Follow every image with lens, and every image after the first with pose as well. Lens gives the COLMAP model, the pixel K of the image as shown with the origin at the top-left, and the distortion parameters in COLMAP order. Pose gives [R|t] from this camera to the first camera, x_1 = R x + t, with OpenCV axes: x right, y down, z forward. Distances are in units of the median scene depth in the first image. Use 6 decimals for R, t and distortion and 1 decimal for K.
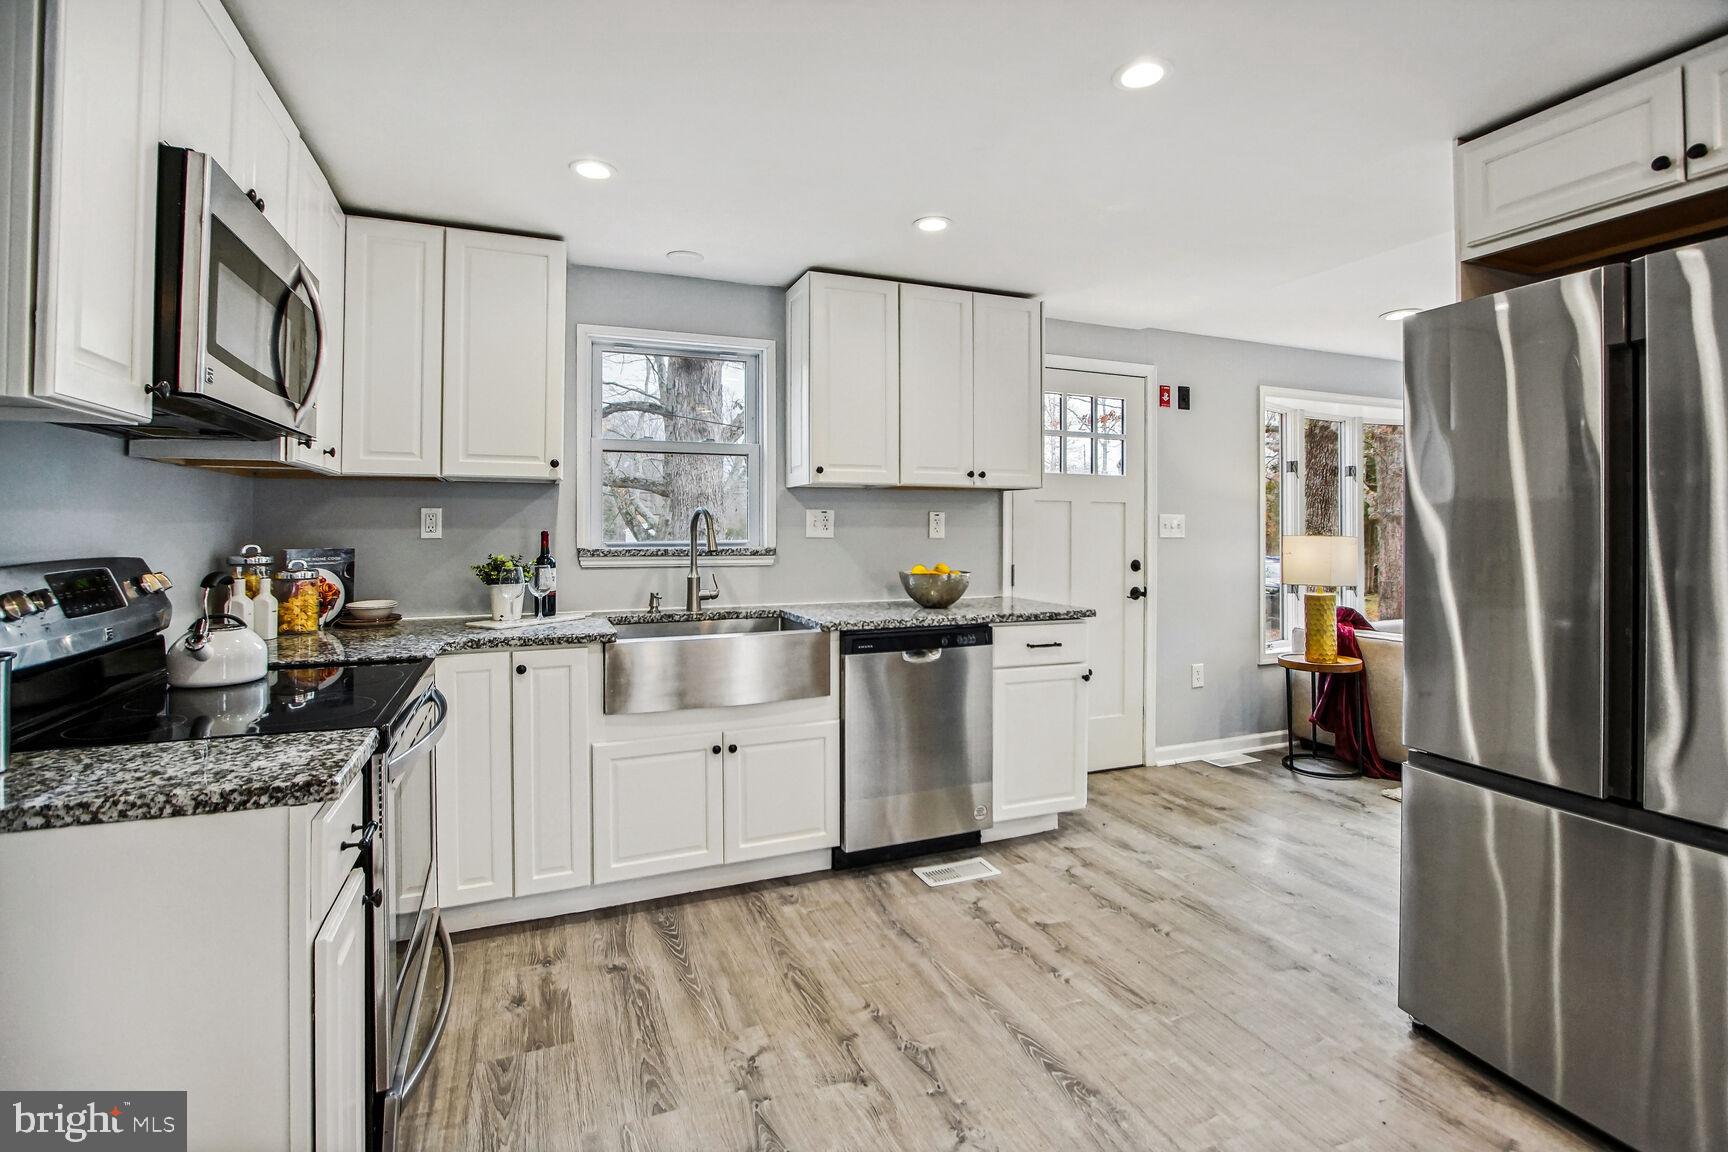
lens RADIAL K [[790.3, 0, 863.1], [0, 790.3, 519.8], [0, 0, 1]] dist [-0.010212, -0.002197]
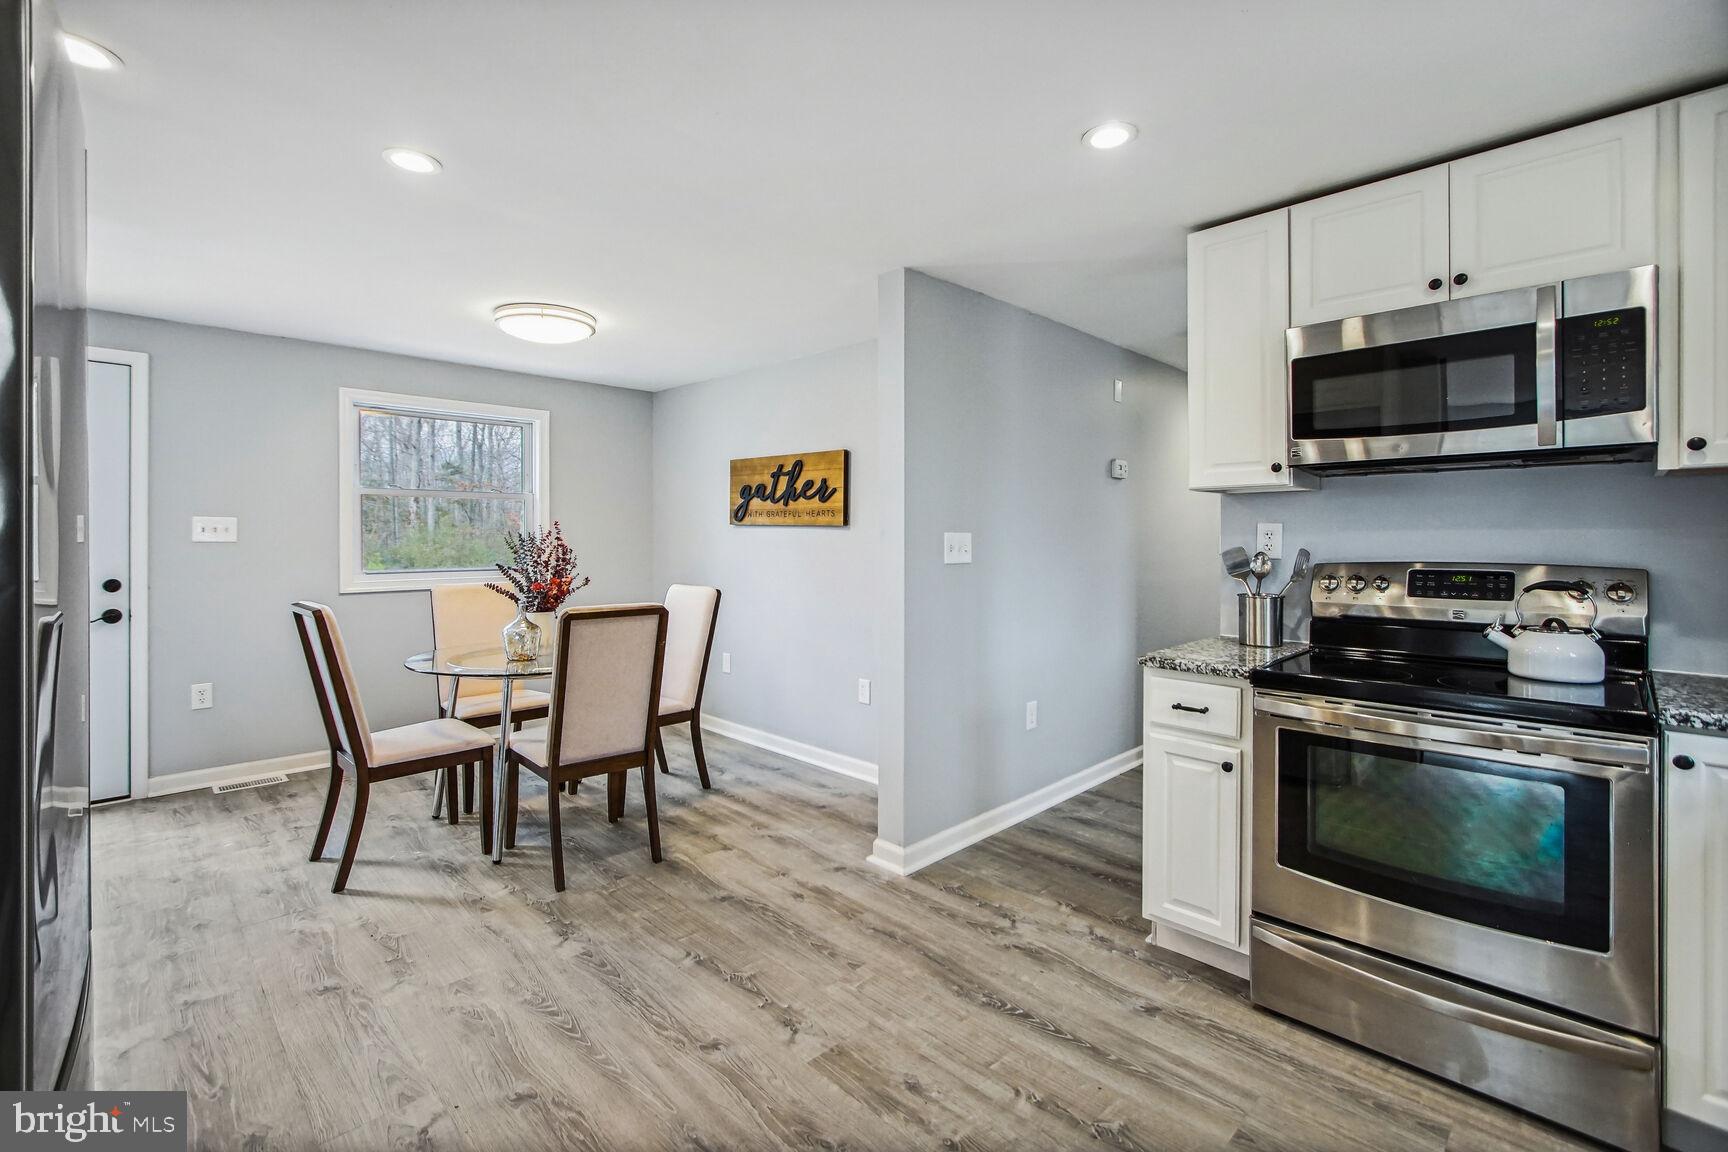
lens RADIAL K [[790.3, 0, 868.4], [0, 790.3, 542.0], [0, 0, 1]] dist [-0.010212, -0.002197]
pose [[-0.933473, -0.006798, -0.358584, 0.320113], [-0.004294, 0.999961, -0.007780, 0.013608], [0.358623, -0.005722, -0.933465, 1.057960]]
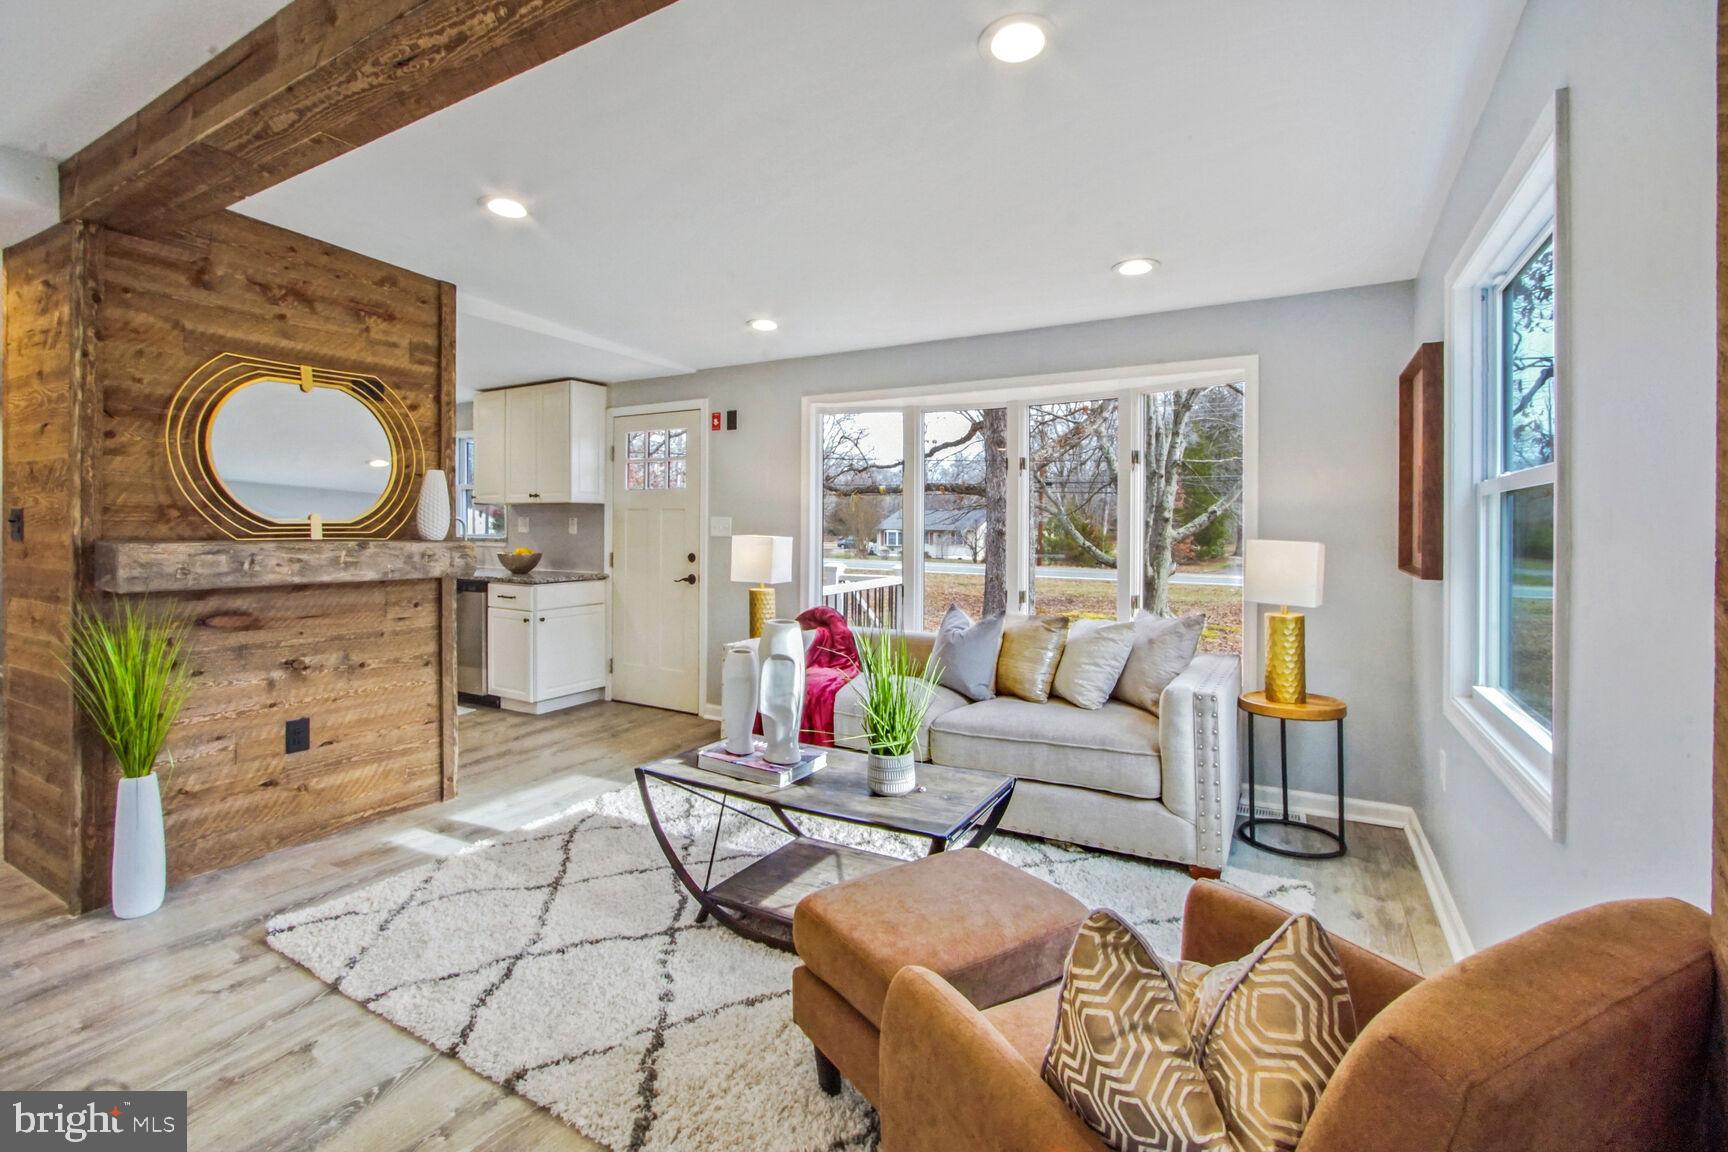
lens RADIAL K [[790.3, 0, 863.5], [0, 790.3, 526.1], [0, 0, 1]] dist [-0.010212, -0.002197]
pose [[0.599166, 0.000098, -0.800625, 2.209789], [0.002955, 0.999993, 0.002334, 0.006587], [0.800619, -0.003765, 0.599162, 0.653180]]
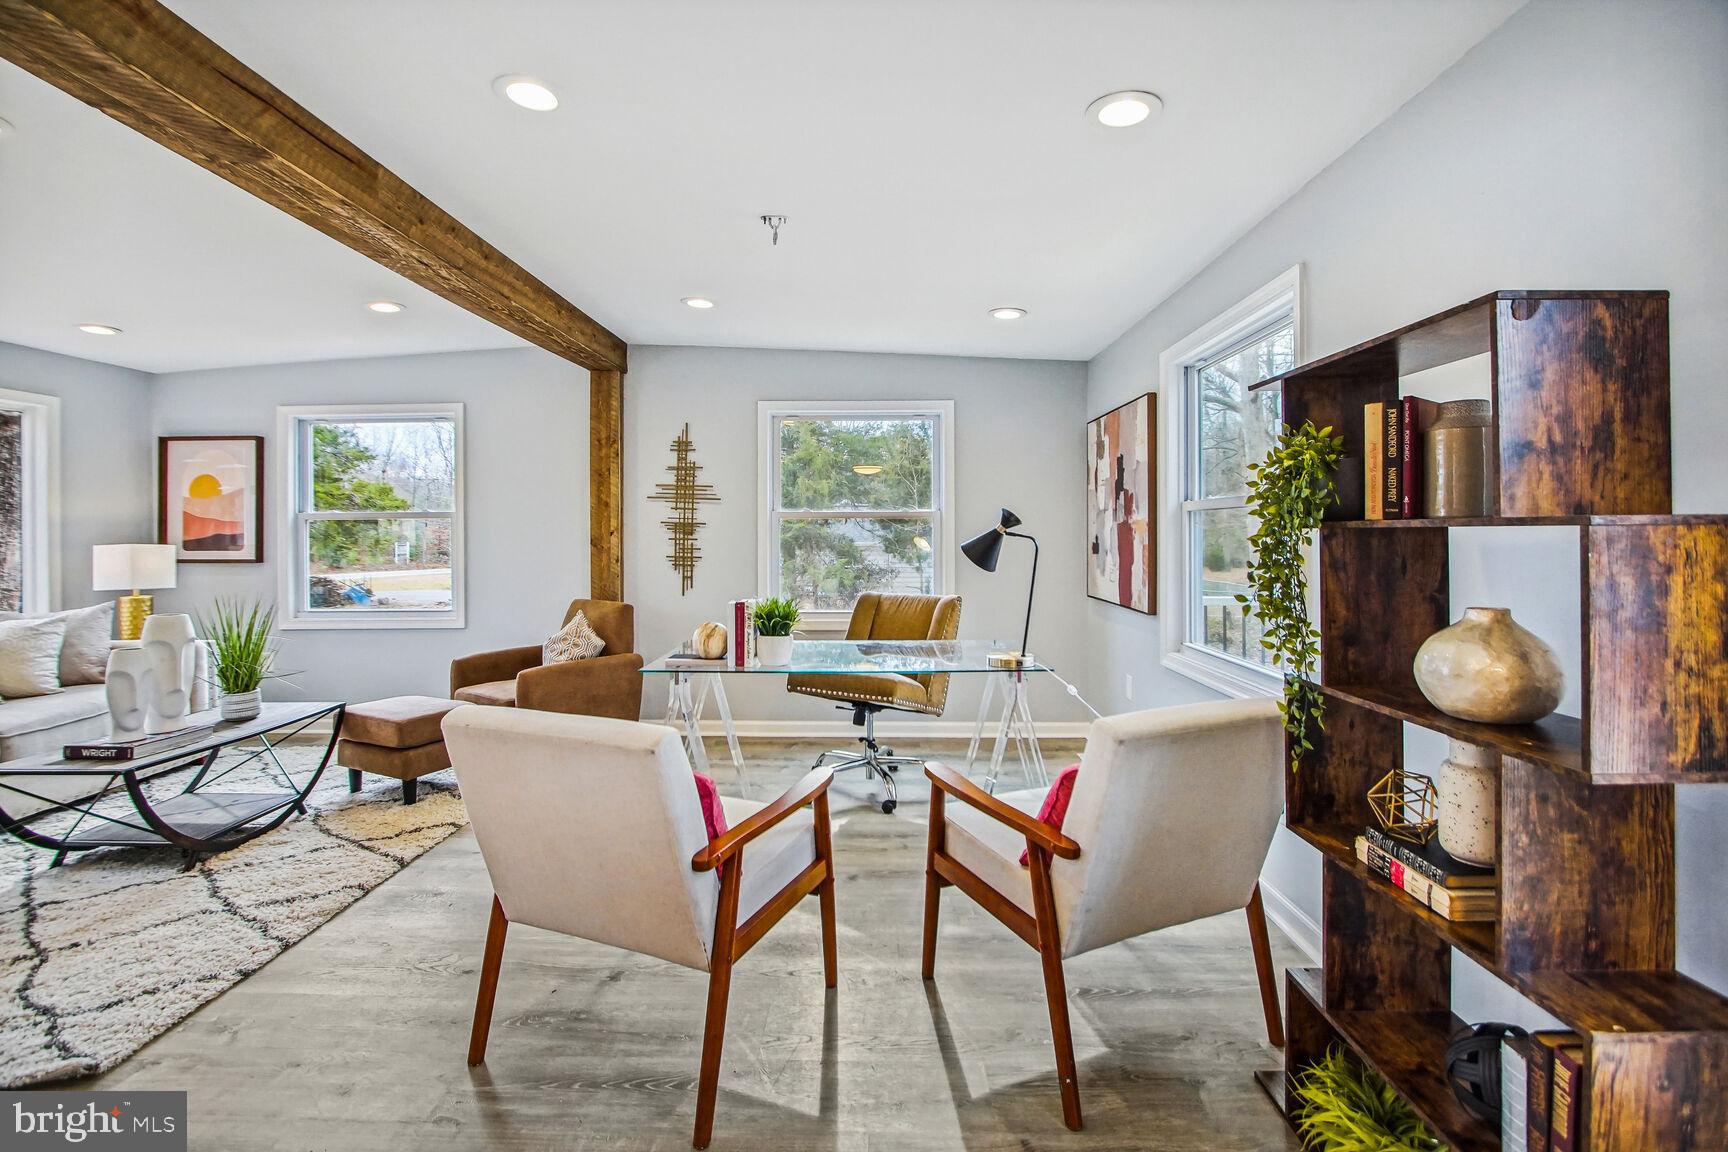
lens RADIAL K [[790.3, 0, 856.9], [0, 790.3, 534.2], [0, 0, 1]] dist [-0.010212, -0.002197]
pose [[0.415433, -0.004955, 0.909610, 0.835369], [-0.000863, 0.999983, 0.005841, -0.001643], [-0.909623, -0.003211, 0.415422, -0.192013]]
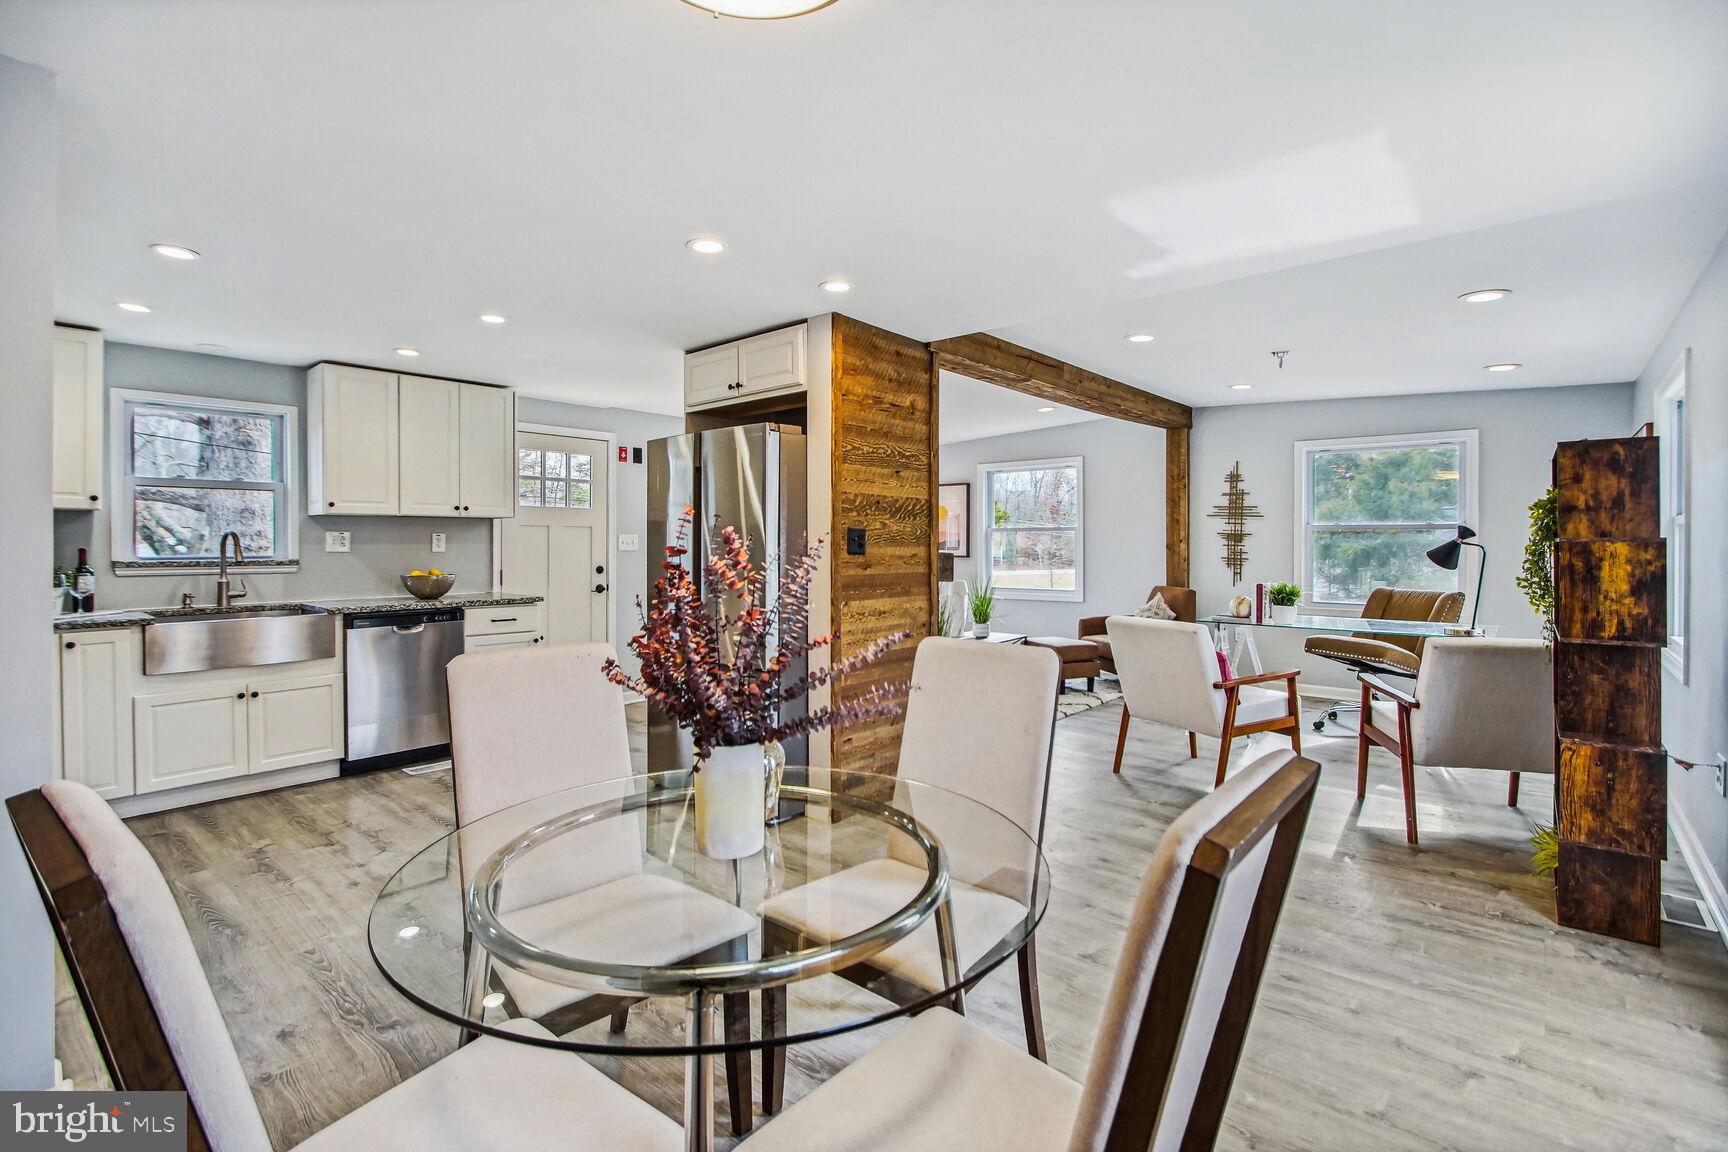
lens RADIAL K [[790.3, 0, 865.3], [0, 790.3, 544.6], [0, 0, 1]] dist [-0.010212, -0.002197]
pose [[0.897358, -0.004072, 0.441284, 0.201640], [-0.001513, 0.999923, 0.012304, -0.009902], [-0.441300, -0.011709, 0.897283, -0.770944]]
